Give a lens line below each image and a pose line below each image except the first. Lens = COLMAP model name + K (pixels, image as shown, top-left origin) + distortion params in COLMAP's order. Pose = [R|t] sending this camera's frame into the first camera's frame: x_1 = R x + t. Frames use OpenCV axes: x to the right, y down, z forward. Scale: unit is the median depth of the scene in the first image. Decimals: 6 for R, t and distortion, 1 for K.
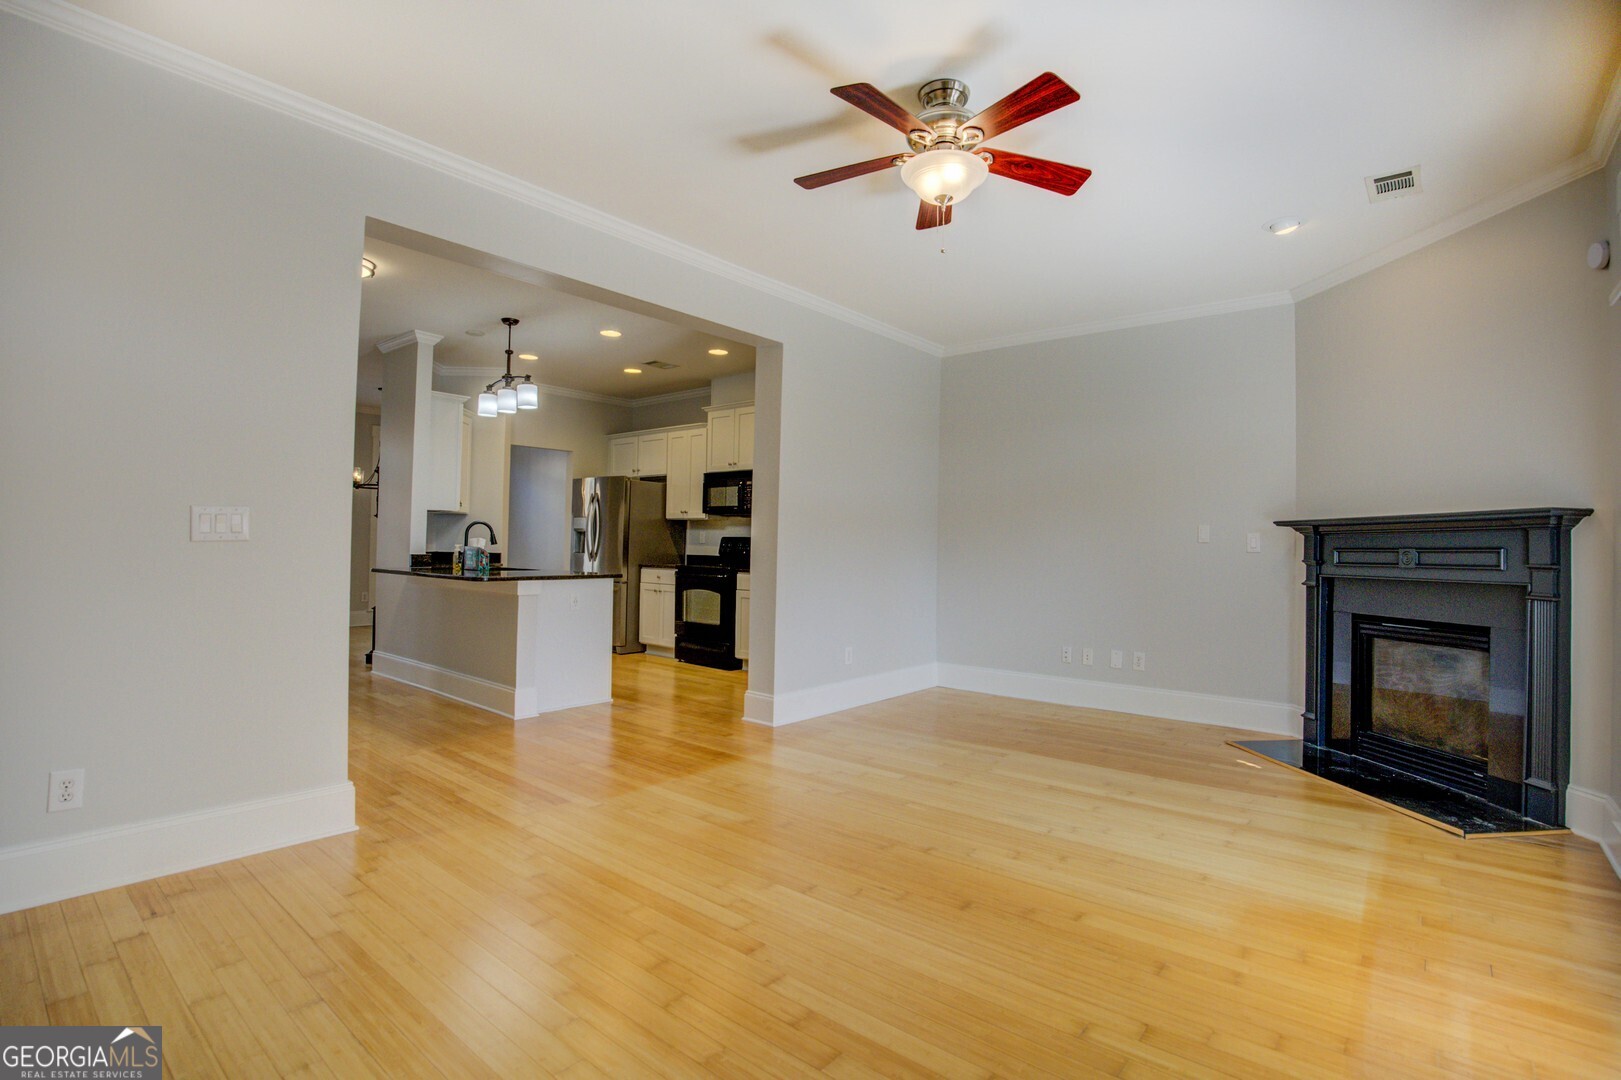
lens RADIAL K [[758.9, 0, 810.5], [0, 758.9, 540.0], [0, 0, 1]] dist [-0.064669, 0.014187]
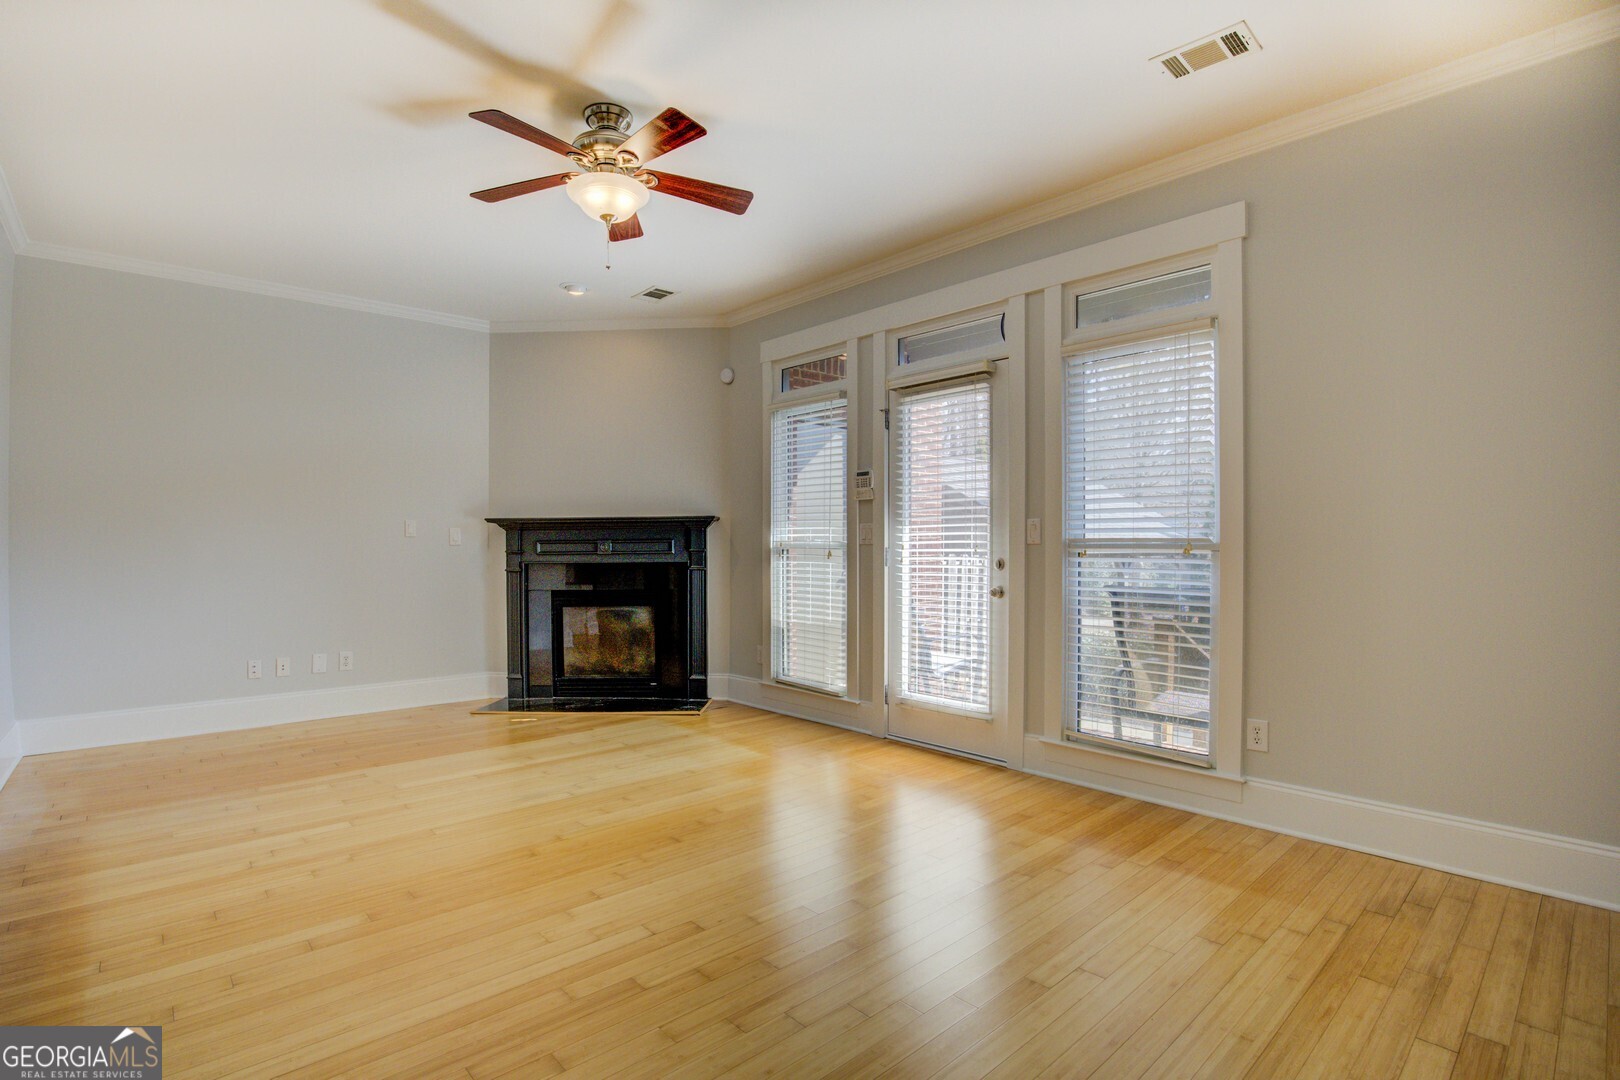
lens RADIAL K [[784.4, 0, 807.5], [0, 784.4, 574.3], [0, 0, 1]] dist [-0.068442, 0.014889]
pose [[0.132200, -0.052140, 0.989851, -0.428358], [-0.004107, 0.998578, 0.053148, -0.003262], [-0.991215, -0.011092, 0.131798, 0.271069]]
